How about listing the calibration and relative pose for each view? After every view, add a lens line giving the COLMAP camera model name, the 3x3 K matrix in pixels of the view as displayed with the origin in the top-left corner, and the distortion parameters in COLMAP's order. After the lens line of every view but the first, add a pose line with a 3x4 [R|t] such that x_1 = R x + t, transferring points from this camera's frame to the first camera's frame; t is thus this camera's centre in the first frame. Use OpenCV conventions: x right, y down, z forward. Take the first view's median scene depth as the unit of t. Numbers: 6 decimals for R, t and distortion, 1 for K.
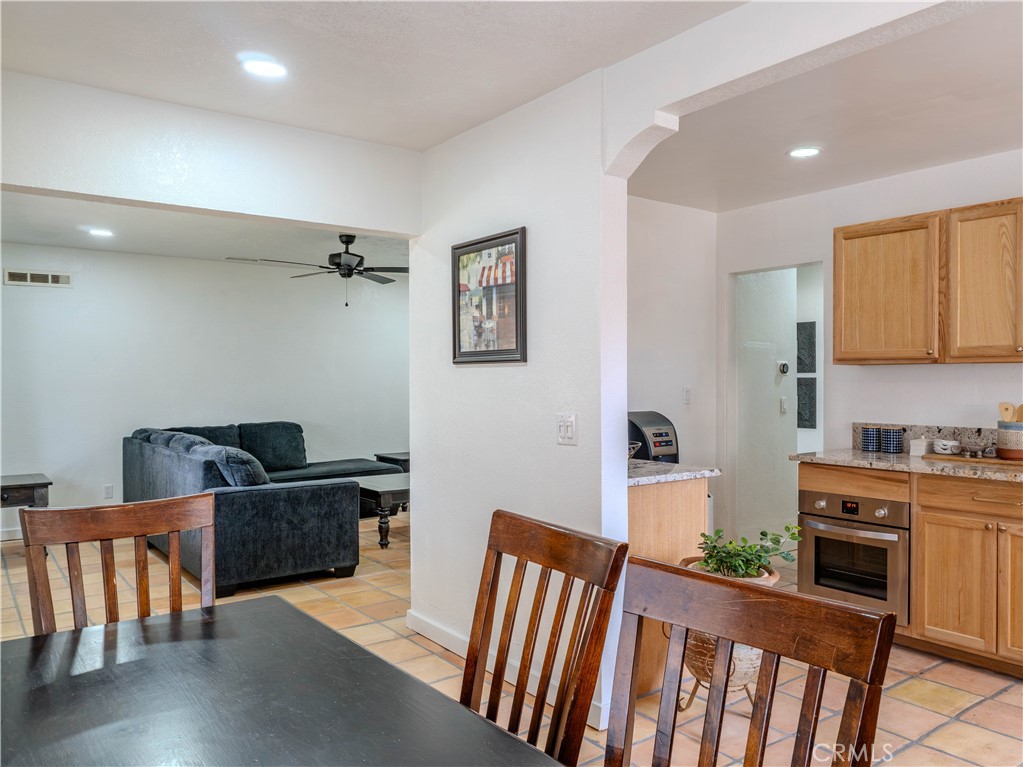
lens RADIAL K [[766.2, 0, 510.0], [0, 766.2, 386.8], [0, 0, 1]] dist [-0.015271, 0.003106]
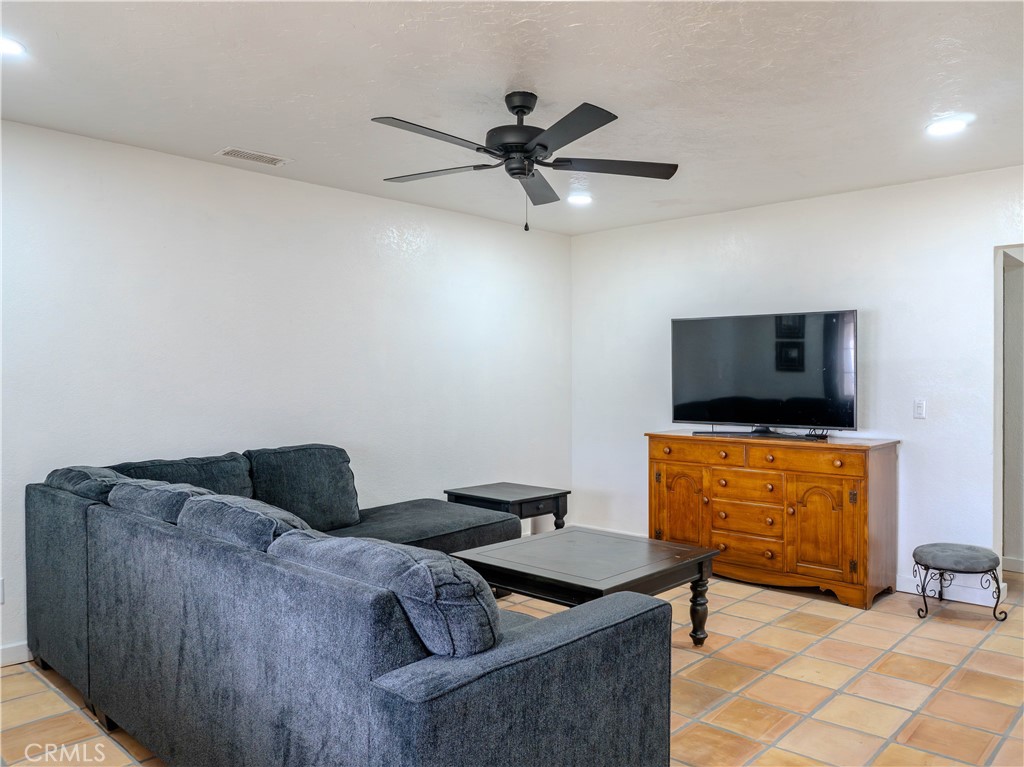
lens RADIAL K [[766.9, 0, 519.5], [0, 766.9, 377.6], [0, 0, 1]] dist [-0.015271, 0.003106]
pose [[0.982048, -0.001872, 0.188623, -0.305387], [0.001603, 0.999997, 0.001582, -0.006953], [-0.188626, -0.001251, 0.982048, 0.478105]]
